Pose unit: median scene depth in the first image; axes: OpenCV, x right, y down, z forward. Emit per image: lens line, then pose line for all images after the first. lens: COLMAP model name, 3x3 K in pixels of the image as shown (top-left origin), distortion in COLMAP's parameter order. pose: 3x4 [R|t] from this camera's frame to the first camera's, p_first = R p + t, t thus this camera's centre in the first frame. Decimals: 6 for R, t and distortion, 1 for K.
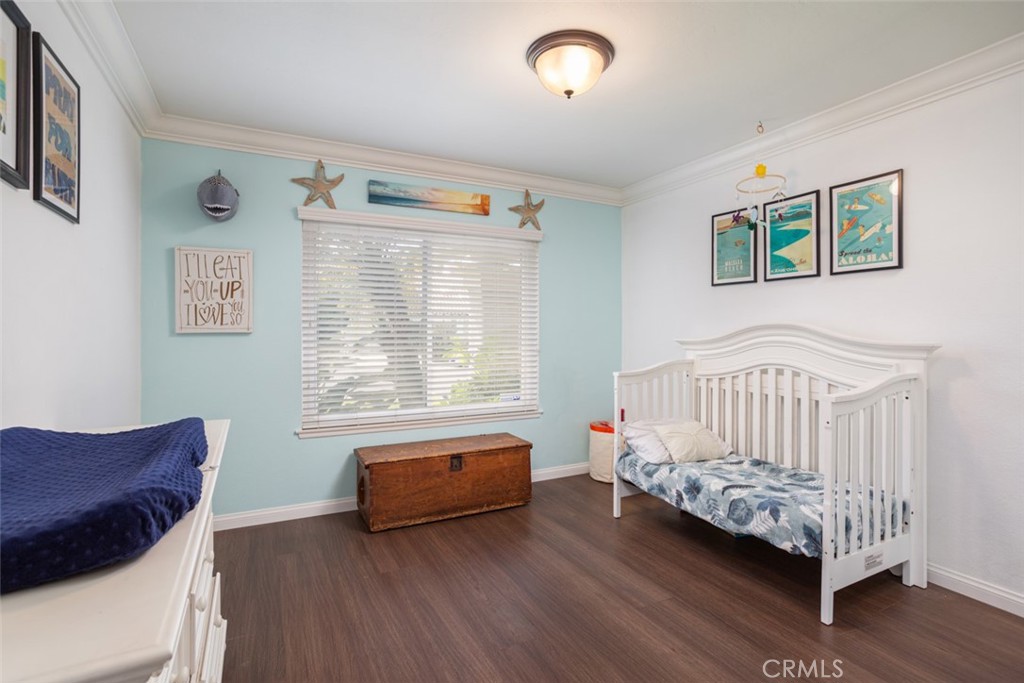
lens RADIAL K [[492.9, 0, 509.8], [0, 492.9, 333.7], [0, 0, 1]] dist [-0.053483, 0.033781]
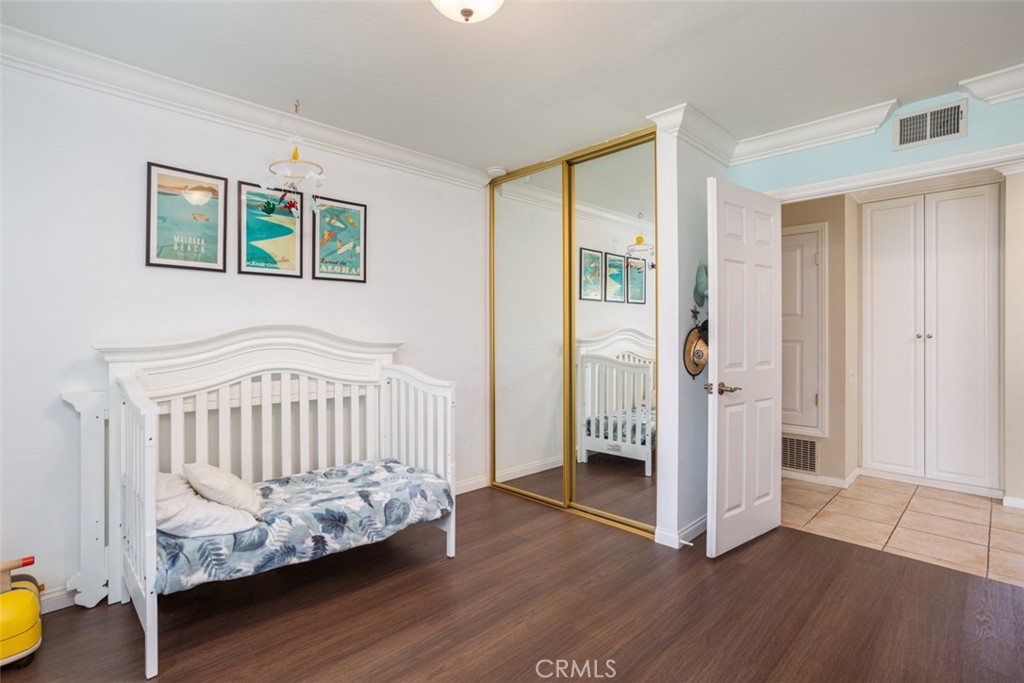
lens RADIAL K [[492.9, 0, 509.8], [0, 492.9, 333.7], [0, 0, 1]] dist [-0.053483, 0.033781]
pose [[-0.291690, -0.001508, 0.956512, -0.493731], [0.004850, 0.999984, 0.003056, -0.003499], [-0.956501, 0.005531, -0.291678, 0.937240]]
